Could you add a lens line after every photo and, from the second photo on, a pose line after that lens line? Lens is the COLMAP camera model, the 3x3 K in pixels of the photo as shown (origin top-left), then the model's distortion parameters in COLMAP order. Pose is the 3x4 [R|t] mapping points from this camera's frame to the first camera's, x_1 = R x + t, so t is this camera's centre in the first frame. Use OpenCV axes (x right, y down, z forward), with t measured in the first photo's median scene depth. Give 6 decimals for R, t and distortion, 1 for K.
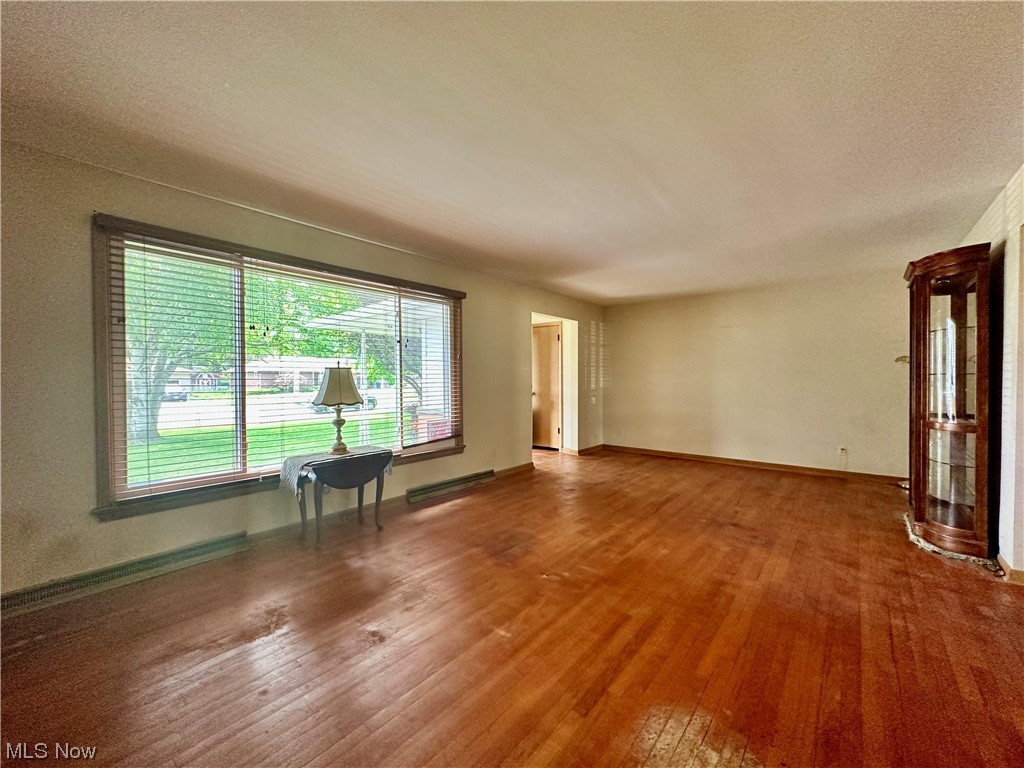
lens RADIAL K [[412.7, 0, 510.7], [0, 412.7, 382.9], [0, 0, 1]] dist [-0.005059, 0.001847]
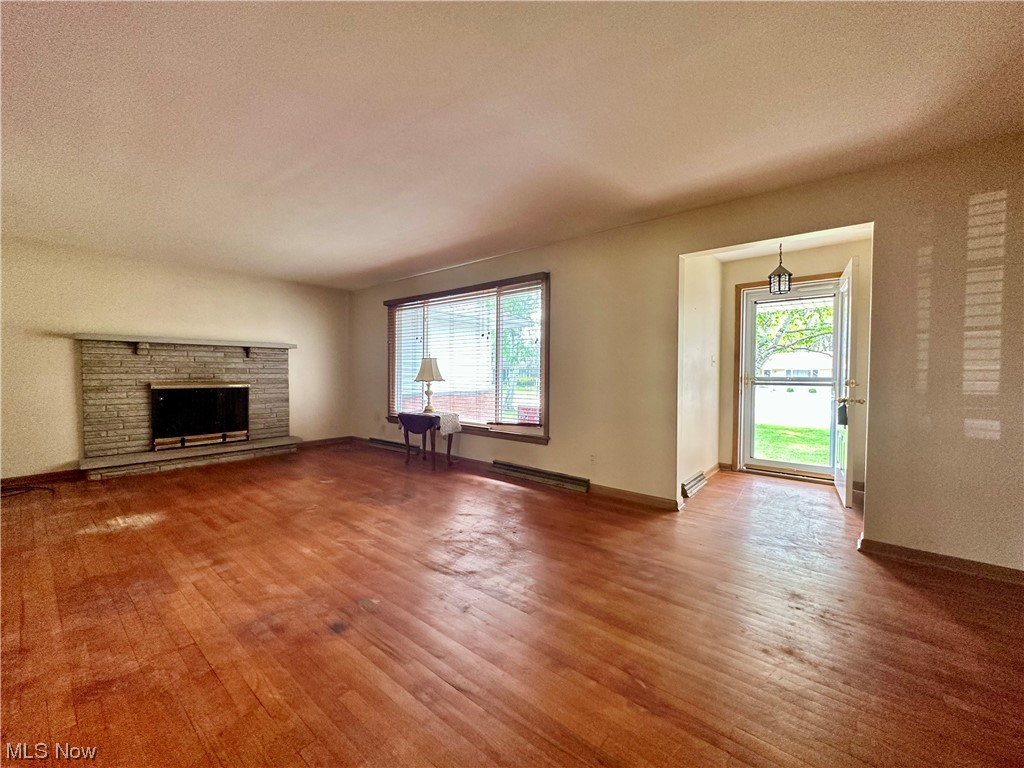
lens RADIAL K [[412.7, 0, 512.9], [0, 412.7, 379.7], [0, 0, 1]] dist [-0.005059, 0.001847]
pose [[0.005322, 0.021893, -0.999746, 1.163508], [-0.019567, 0.999571, 0.021785, 0.005531], [0.999794, 0.019446, 0.005749, 1.318945]]
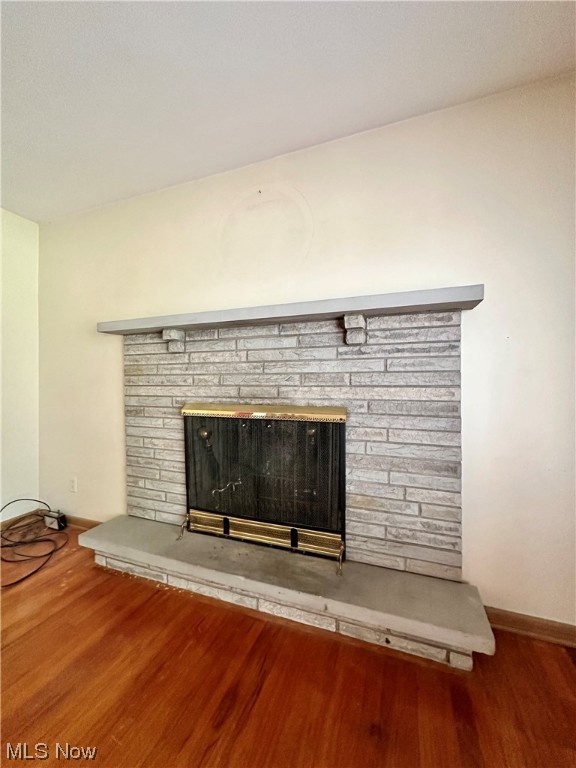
lens RADIAL K [[309.5, 0, 288.3], [0, 309.5, 386.9], [0, 0, 1]] dist [-0.005059, 0.001847]
pose [[-0.941356, 0.011595, -0.337214, -0.335239], [0.001491, 0.999543, 0.030206, 0.024909], [0.337410, 0.027931, -0.940943, 0.642448]]
